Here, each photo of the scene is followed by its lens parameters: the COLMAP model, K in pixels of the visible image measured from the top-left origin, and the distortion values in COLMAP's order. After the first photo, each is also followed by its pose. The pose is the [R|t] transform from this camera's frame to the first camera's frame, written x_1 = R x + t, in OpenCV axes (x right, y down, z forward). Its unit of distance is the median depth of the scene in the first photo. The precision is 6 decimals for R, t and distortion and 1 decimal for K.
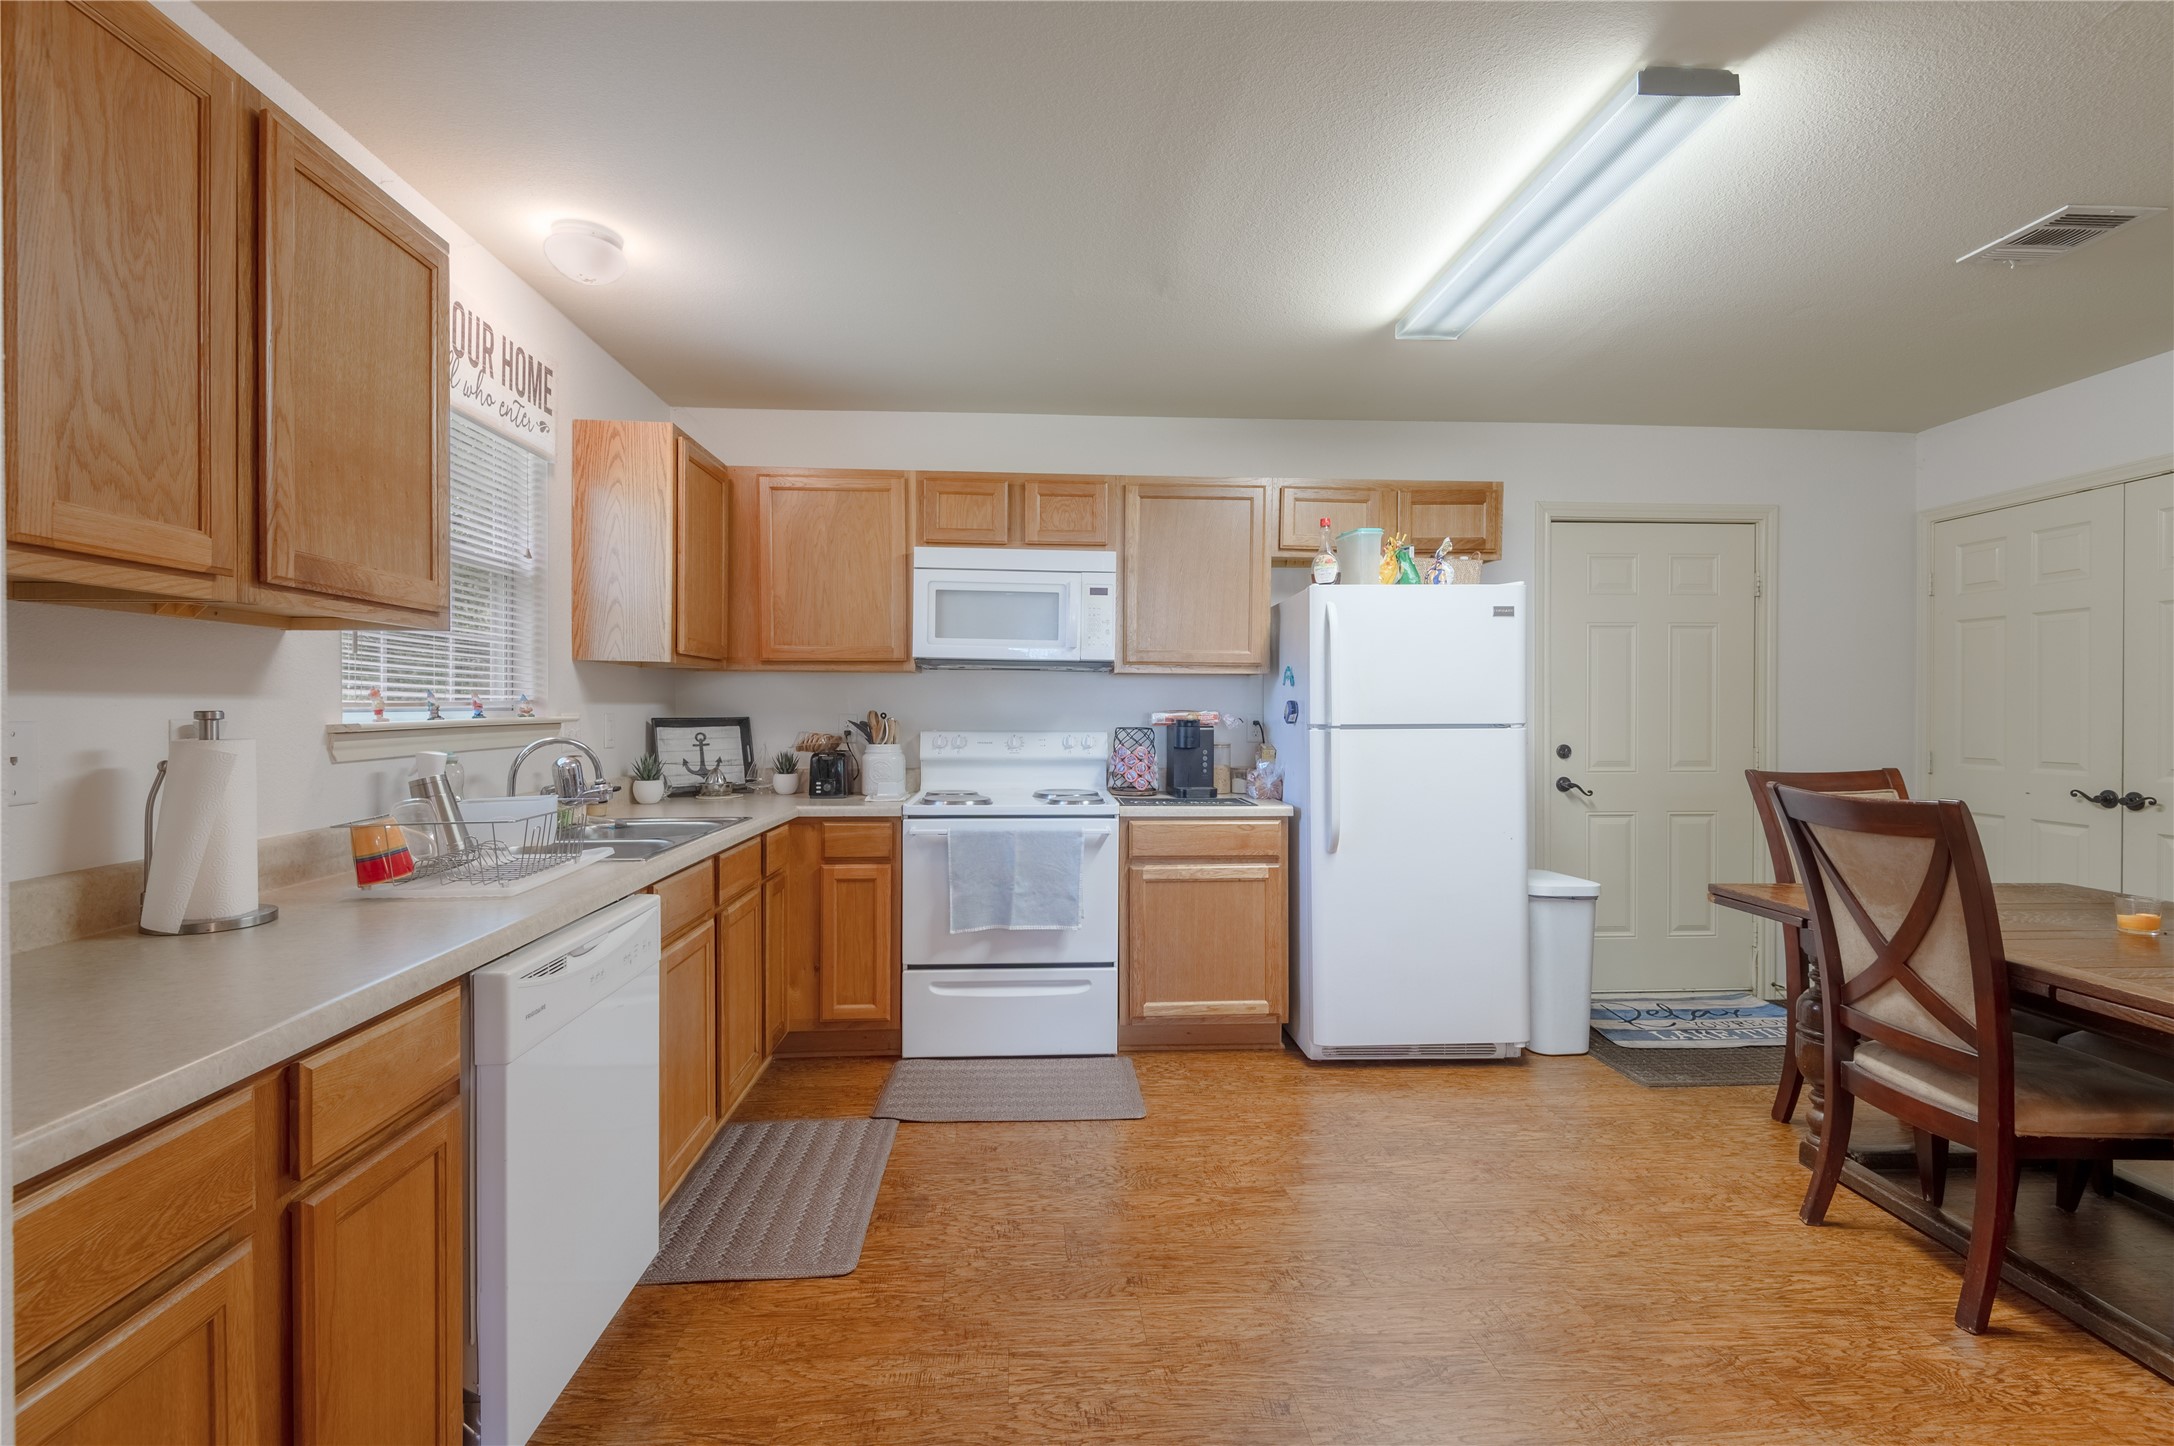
lens RADIAL K [[996.3, 0, 1087.0], [0, 996.3, 723.0], [0, 0, 1]] dist [0.046883, -0.024207]
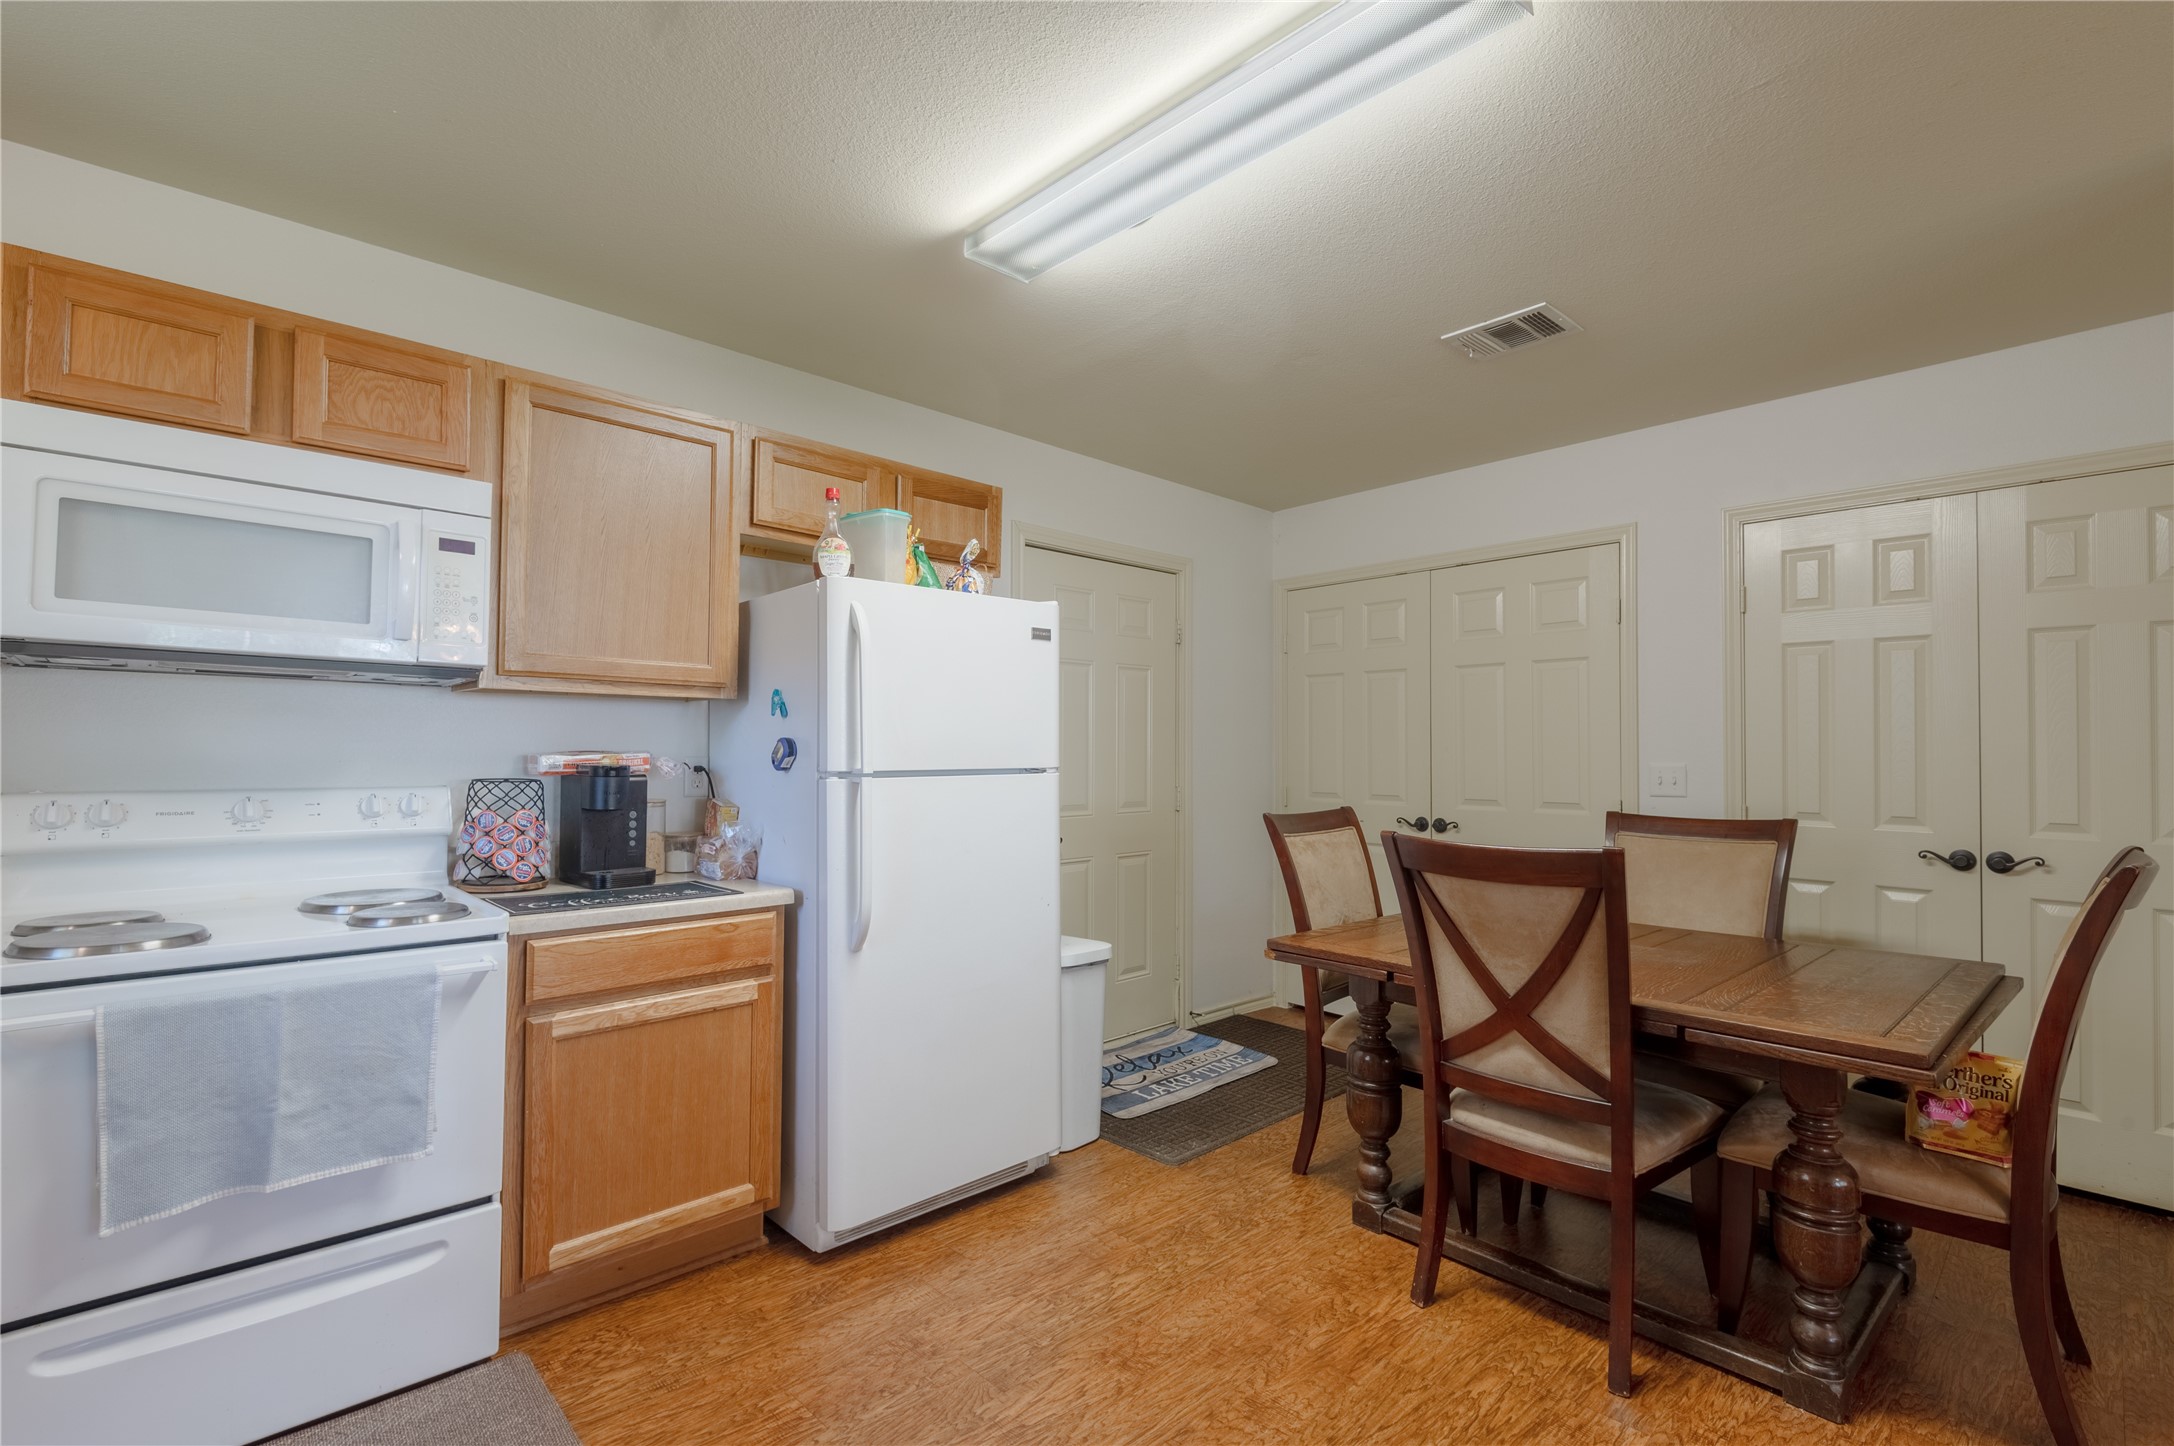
lens RADIAL K [[986.4, 0, 1084.3], [0, 986.4, 732.2], [0, 0, 1]] dist [0.043219, -0.036561]
pose [[0.765039, 0.013423, 0.643844, -0.084779], [0.005509, 0.999610, -0.027385, -0.006274], [-0.643960, 0.024498, 0.764667, 0.337221]]
